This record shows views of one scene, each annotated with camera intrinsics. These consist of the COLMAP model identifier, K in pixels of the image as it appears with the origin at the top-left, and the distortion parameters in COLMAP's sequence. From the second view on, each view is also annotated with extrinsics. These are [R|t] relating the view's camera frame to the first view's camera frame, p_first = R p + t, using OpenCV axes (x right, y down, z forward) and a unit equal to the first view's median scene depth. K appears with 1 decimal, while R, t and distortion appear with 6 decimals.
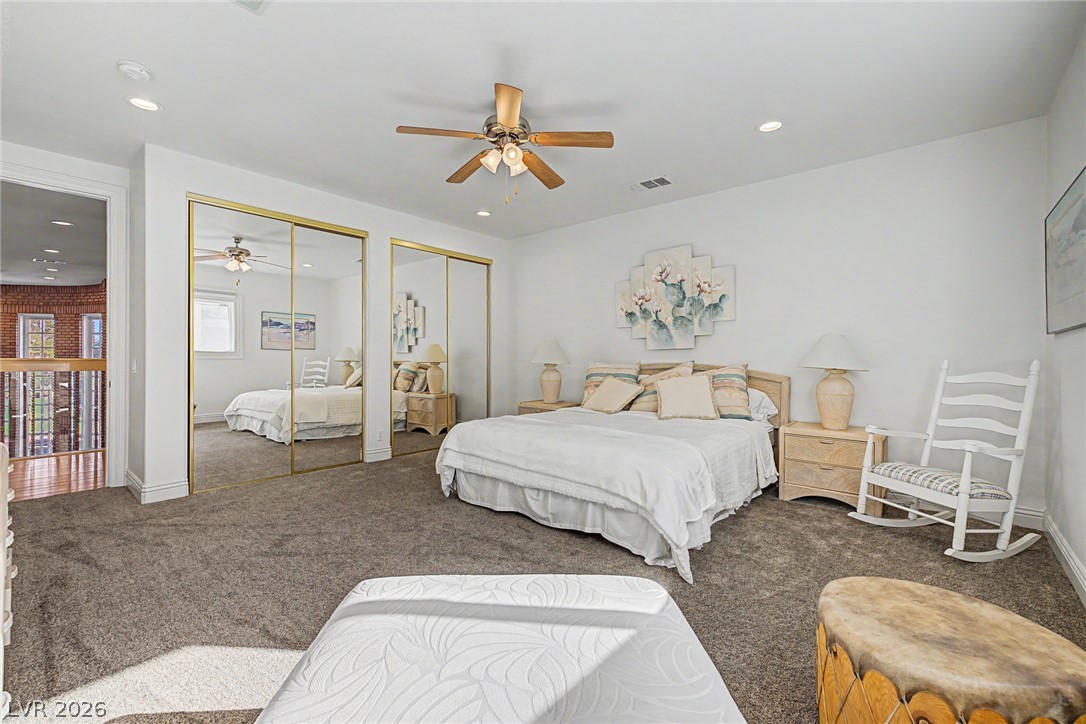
lens RADIAL K [[460.9, 0, 516.9], [0, 460.9, 359.1], [0, 0, 1]] dist [0.012508, 0.000115]
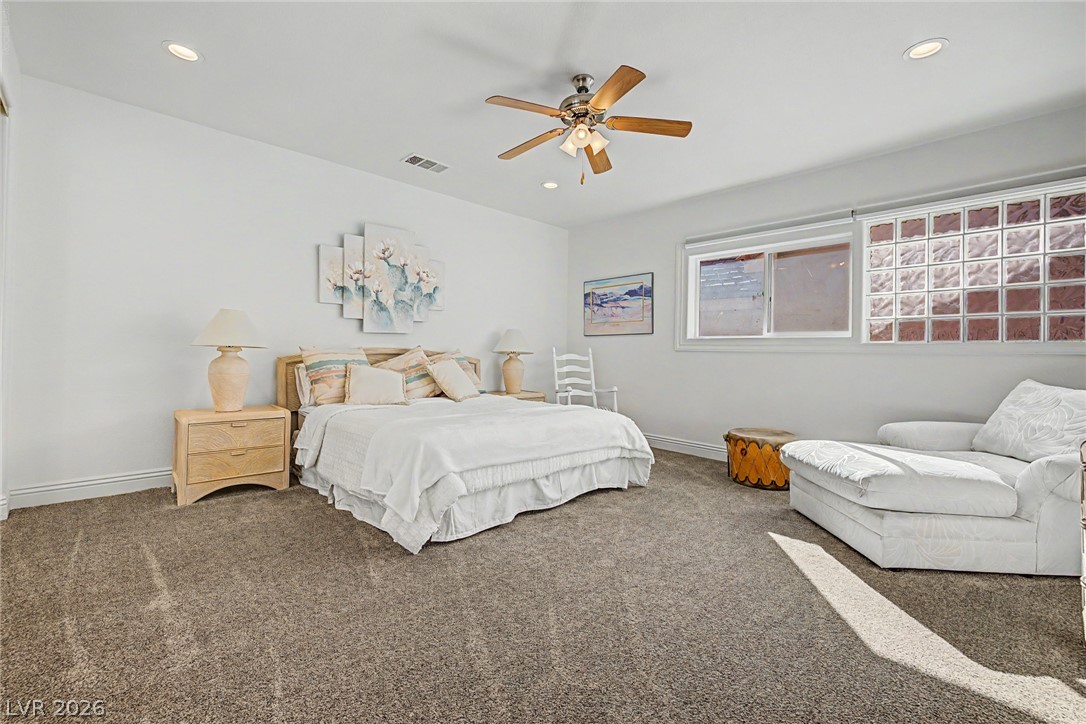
lens RADIAL K [[460.9, 0, 541.5], [0, 460.9, 356.4], [0, 0, 1]] dist [0.012508, 0.000115]
pose [[0.094486, -0.005557, 0.995511, -0.603229], [-0.012443, 0.999900, 0.006762, 0.016843], [-0.995448, -0.013026, 0.094407, 0.607175]]
